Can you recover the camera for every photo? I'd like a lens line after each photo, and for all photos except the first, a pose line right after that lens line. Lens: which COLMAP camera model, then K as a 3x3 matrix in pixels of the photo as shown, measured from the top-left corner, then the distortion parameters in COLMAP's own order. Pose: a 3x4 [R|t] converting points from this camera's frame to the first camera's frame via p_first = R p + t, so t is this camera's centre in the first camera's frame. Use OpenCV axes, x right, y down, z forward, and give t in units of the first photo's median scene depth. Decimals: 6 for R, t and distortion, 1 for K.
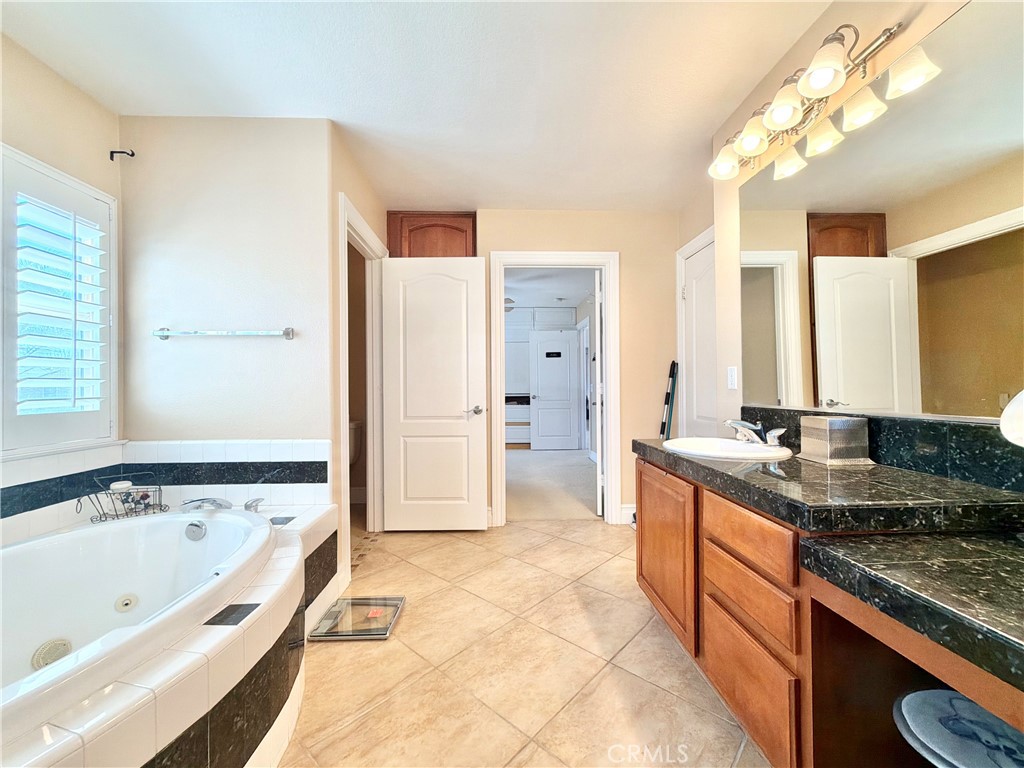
lens RADIAL K [[410.4, 0, 512.0], [0, 410.4, 384.0], [0, 0, 1]] dist [-0.001229, -0.000103]
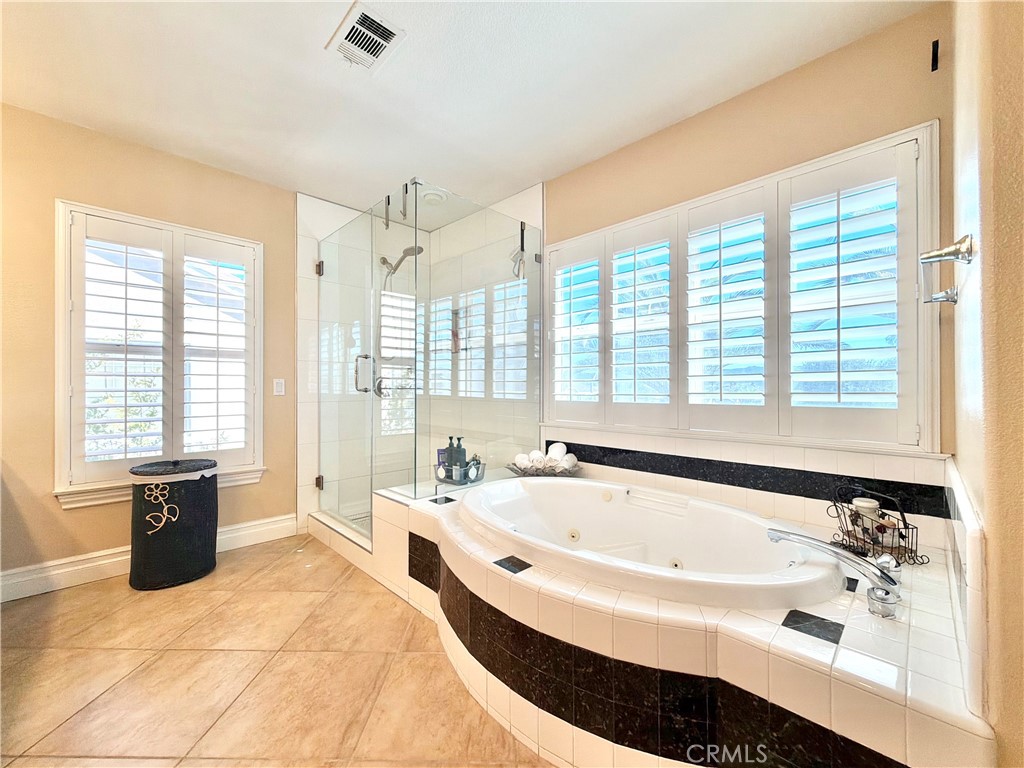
lens RADIAL K [[410.4, 0, 512.0], [0, 410.4, 384.0], [0, 0, 1]] dist [-0.001229, -0.000103]
pose [[-0.745027, 0.006306, -0.667005, 0.097955], [0.010739, 0.999939, -0.002542, 0.010508], [0.666948, -0.009056, -0.745049, 1.259809]]
